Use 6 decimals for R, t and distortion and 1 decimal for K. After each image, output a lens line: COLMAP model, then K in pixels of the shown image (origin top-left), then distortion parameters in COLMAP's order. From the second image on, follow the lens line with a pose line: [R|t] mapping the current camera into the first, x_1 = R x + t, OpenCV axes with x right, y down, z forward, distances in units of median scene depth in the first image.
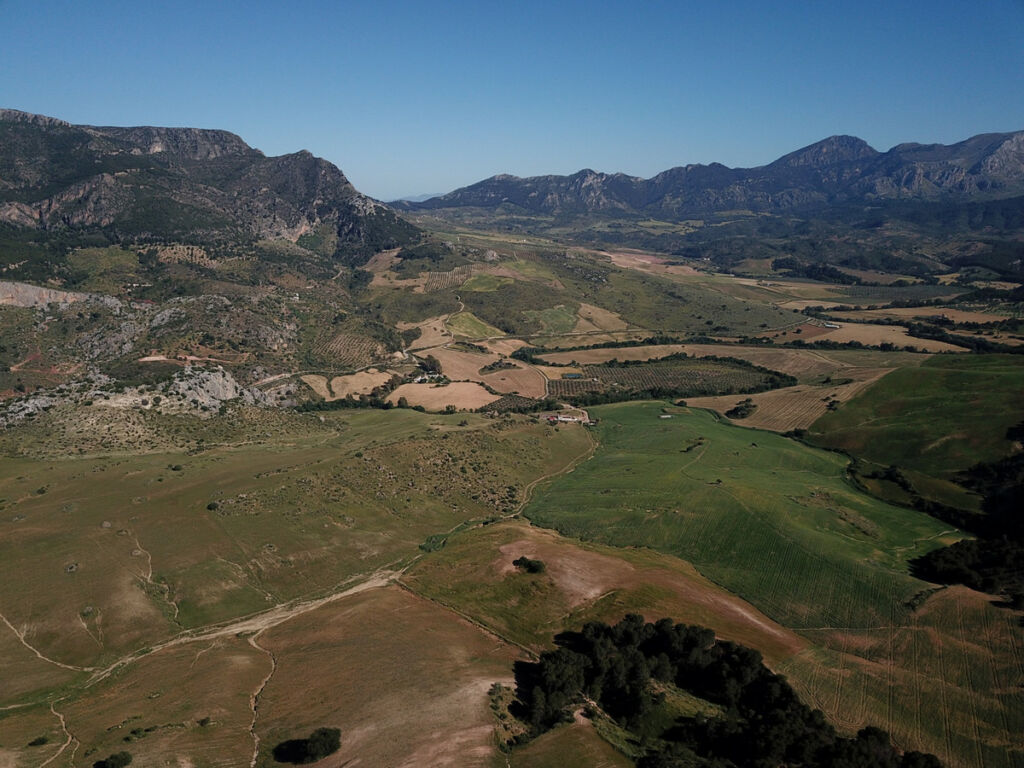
lens RADIAL K [[778.7, 0, 511.4], [0, 778.7, 377.7], [0, 0, 1]] dist [0.009460, -0.003349]
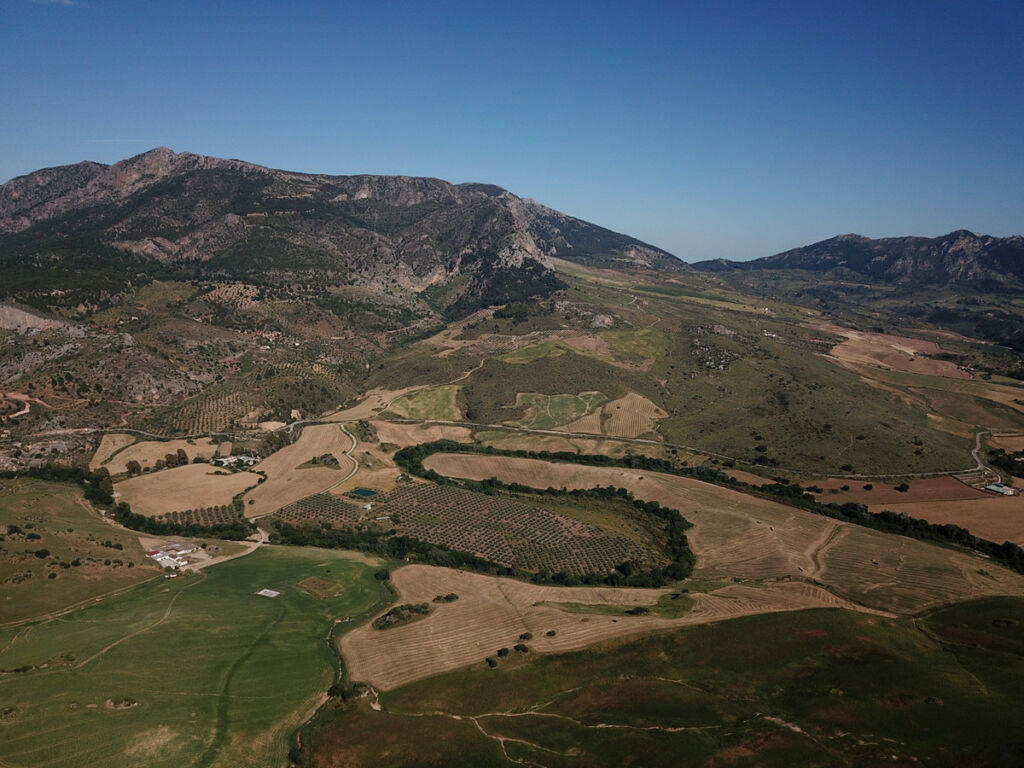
lens RADIAL K [[778.7, 0, 510.9], [0, 778.7, 382.9], [0, 0, 1]] dist [0.009460, -0.003349]
pose [[0.859056, 0.121317, -0.497299, 0.515089], [-0.153988, 0.987755, -0.025041, -0.100192], [0.488171, 0.098090, 0.867218, 0.434234]]
